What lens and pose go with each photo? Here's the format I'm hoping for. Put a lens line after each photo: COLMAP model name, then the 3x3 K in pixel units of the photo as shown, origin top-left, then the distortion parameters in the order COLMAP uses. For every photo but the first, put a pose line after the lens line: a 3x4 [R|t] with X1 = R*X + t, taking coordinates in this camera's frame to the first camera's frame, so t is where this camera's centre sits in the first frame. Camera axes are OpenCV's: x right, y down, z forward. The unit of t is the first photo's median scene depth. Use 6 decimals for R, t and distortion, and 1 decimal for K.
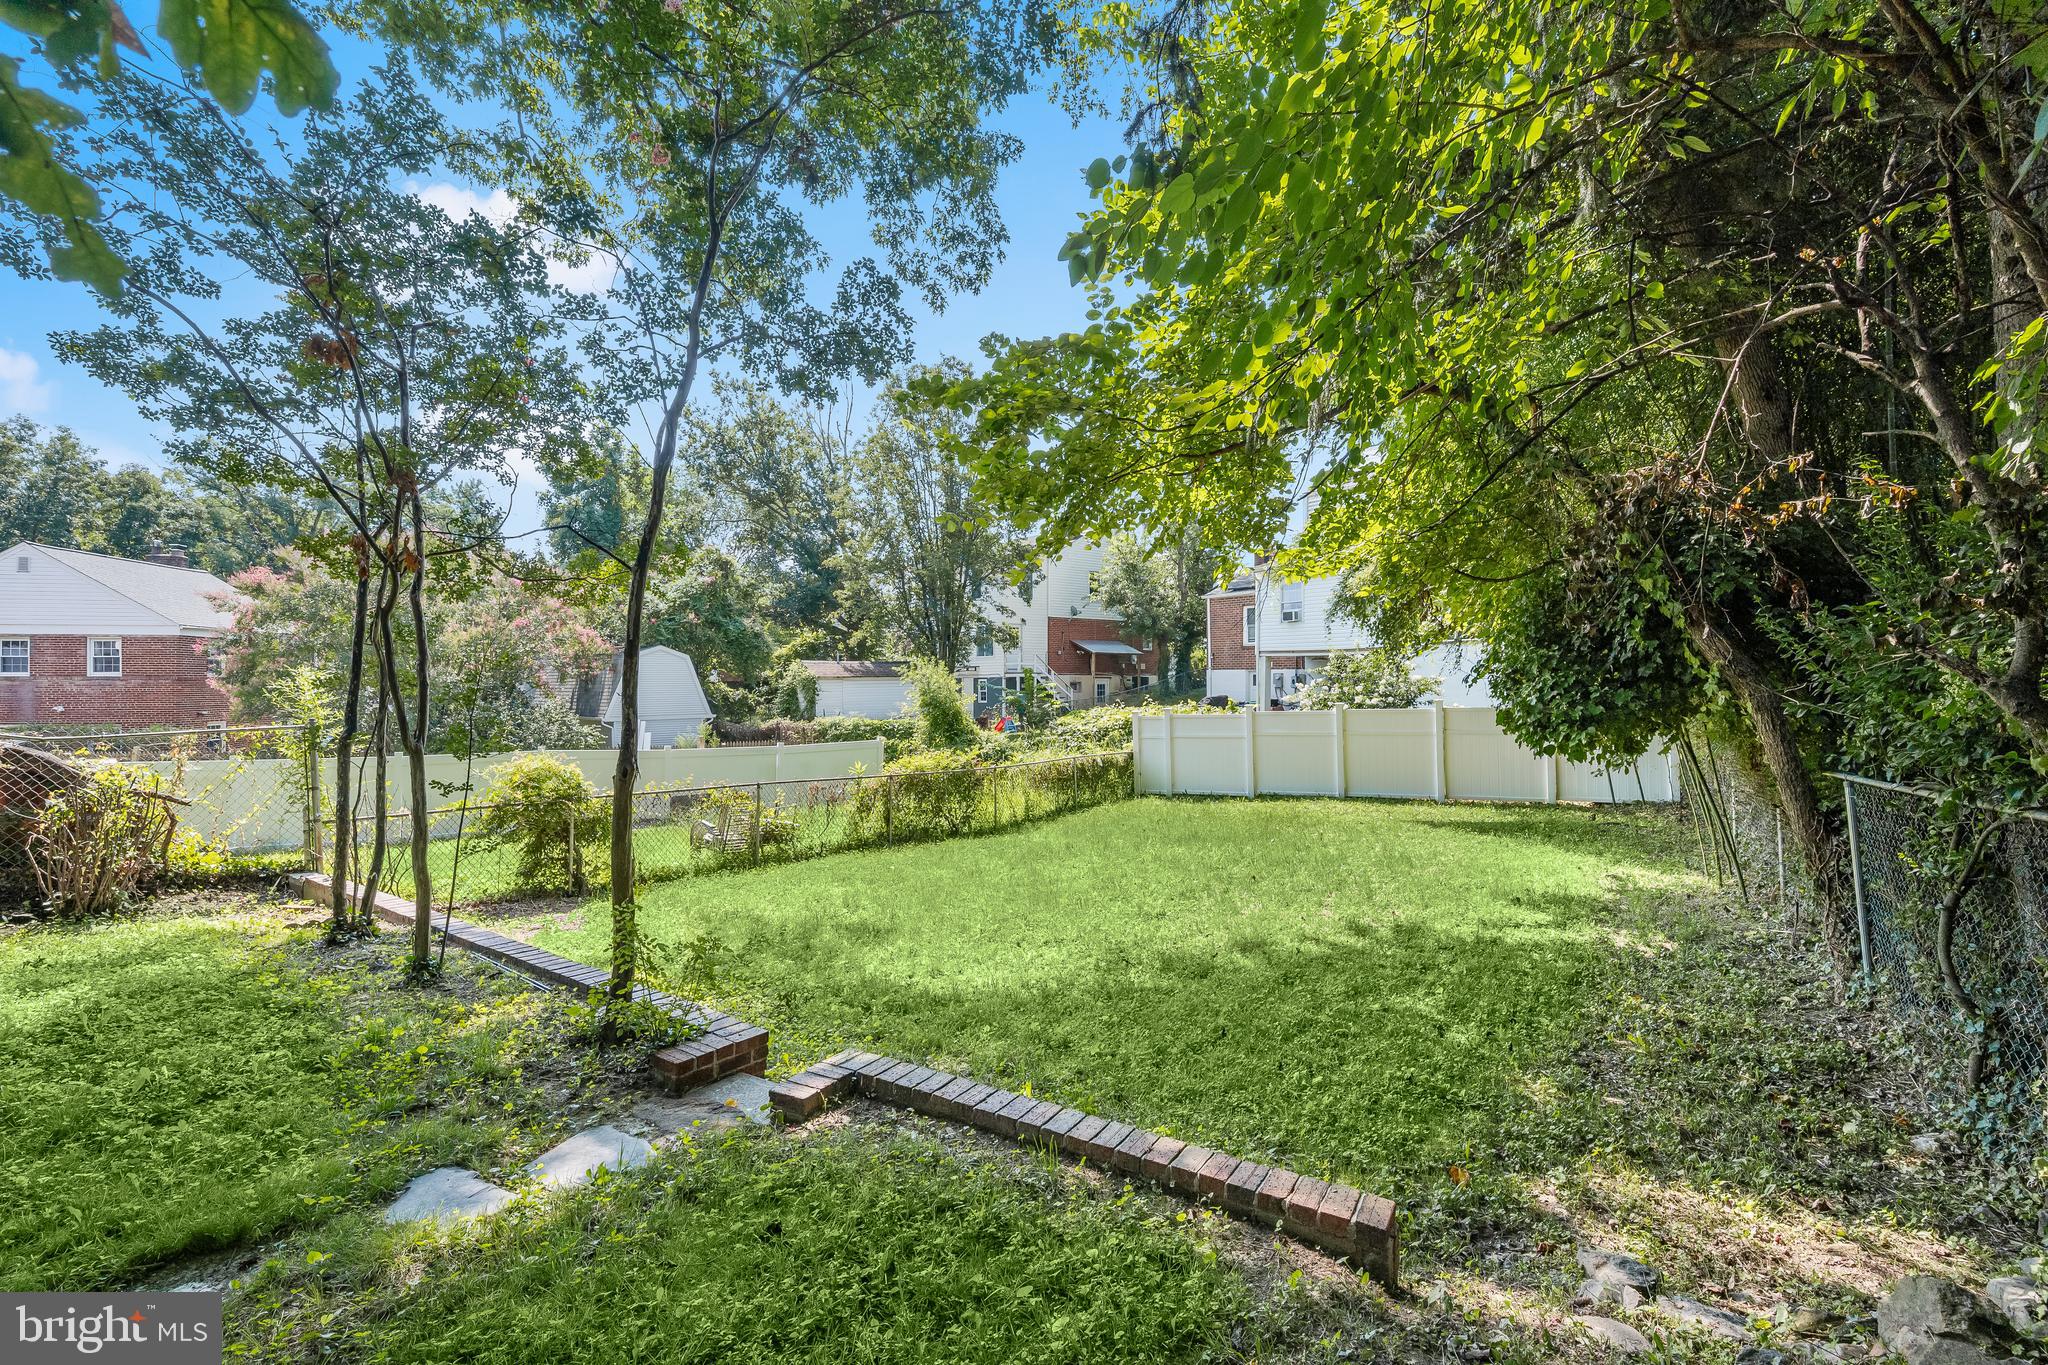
lens RADIAL K [[882.2, 0, 1023.3], [0, 882.2, 686.1], [0, 0, 1]] dist [0.000242, -0.000328]
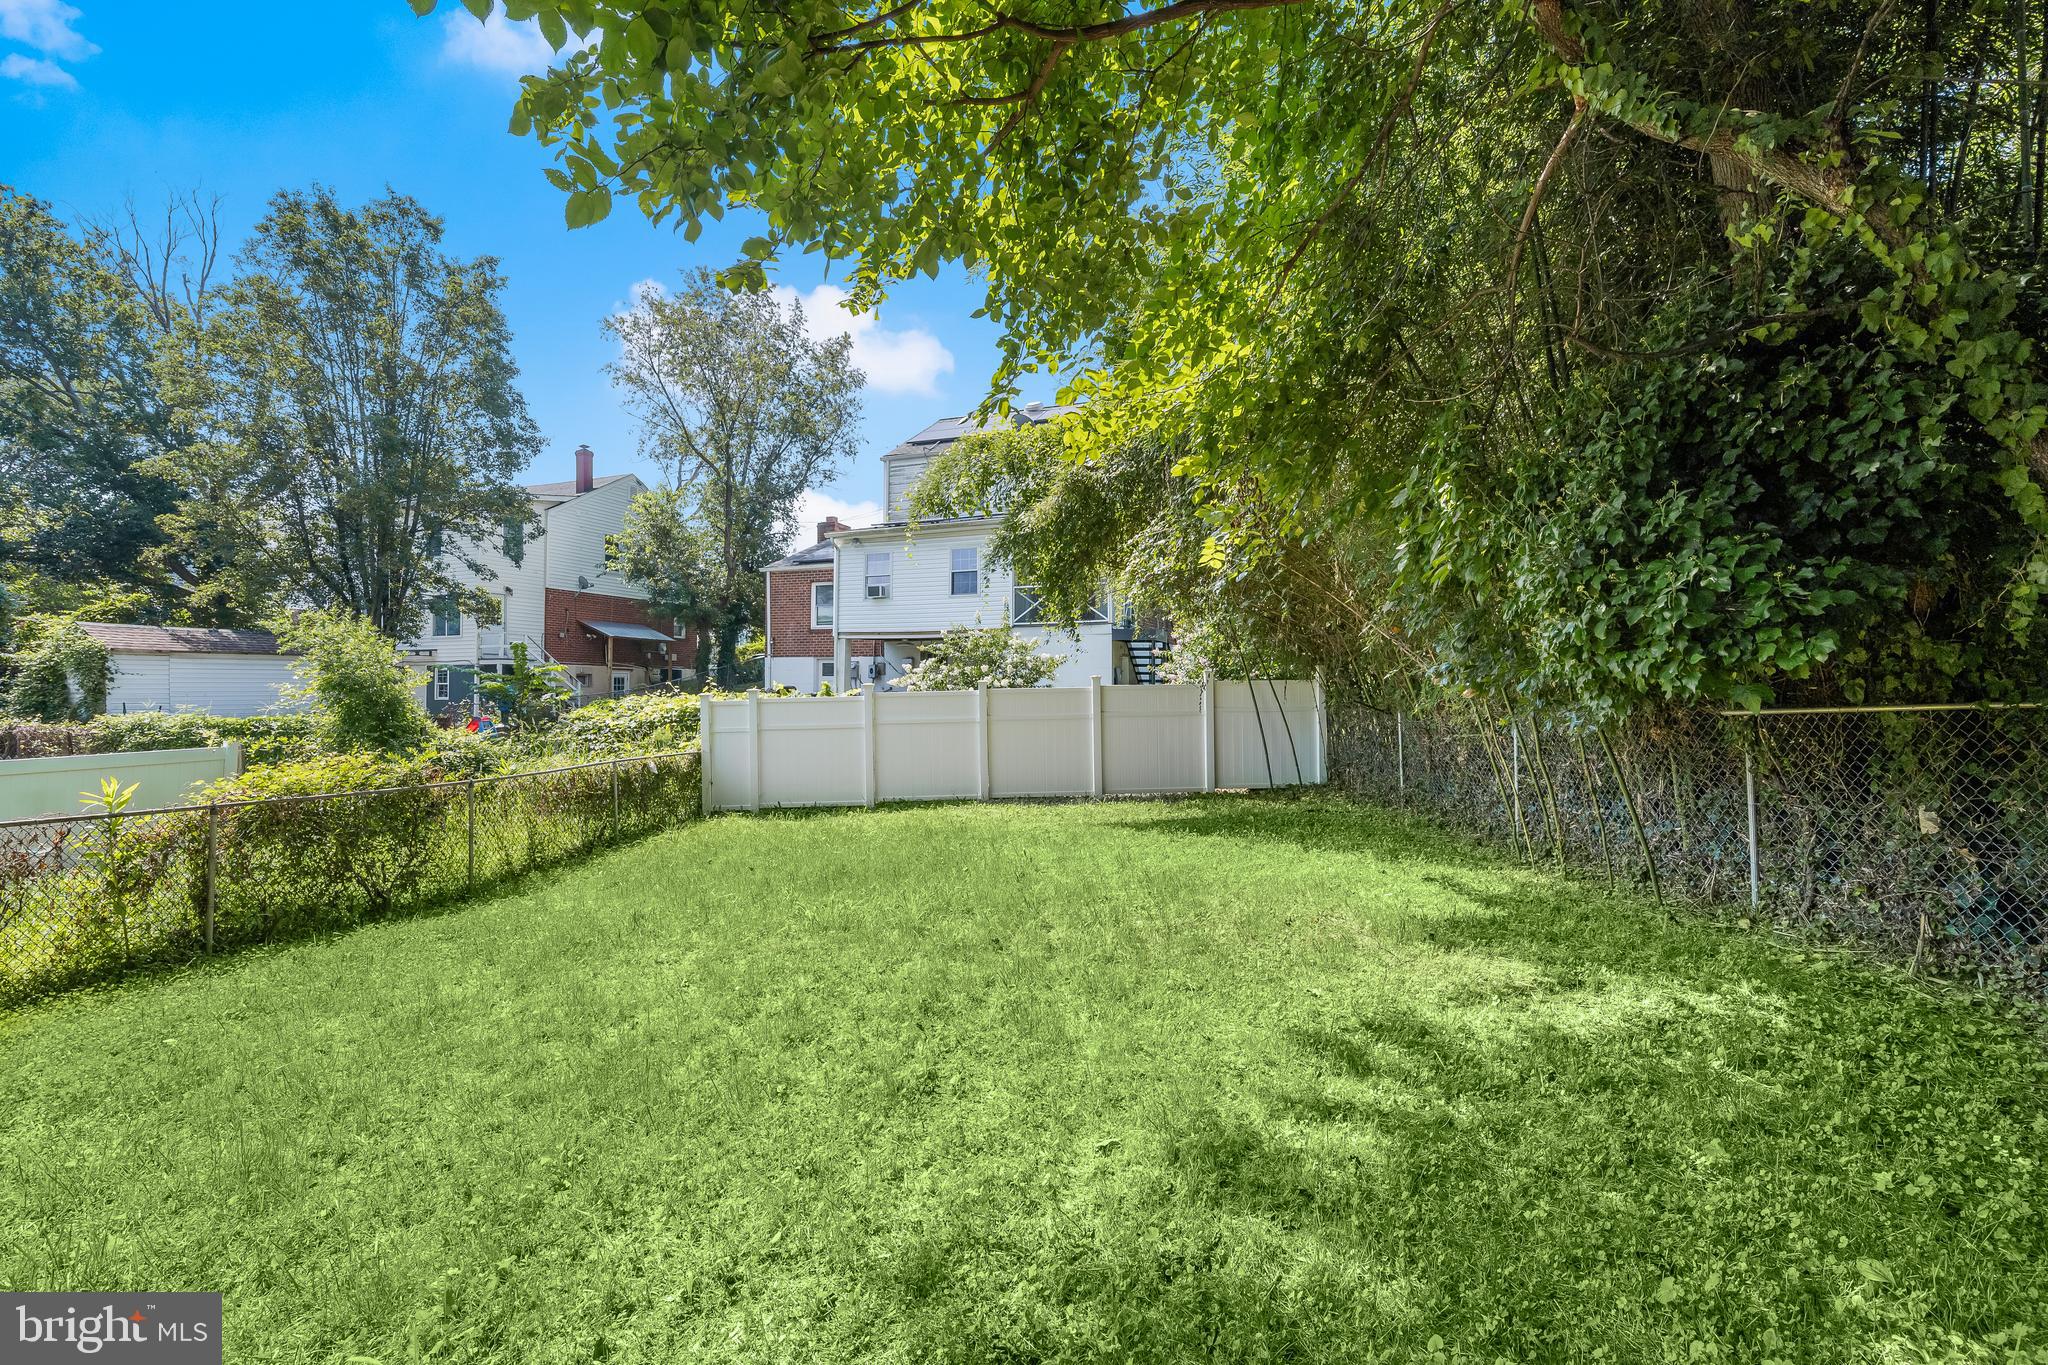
lens RADIAL K [[882.2, 0, 1032.3], [0, 882.2, 686.6], [0, 0, 1]] dist [0.000242, -0.000328]
pose [[0.855247, 0.009527, 0.518133, -0.010093], [-0.004877, 0.999935, -0.010336, 0.019922], [-0.518197, 0.006312, 0.855238, 0.184050]]
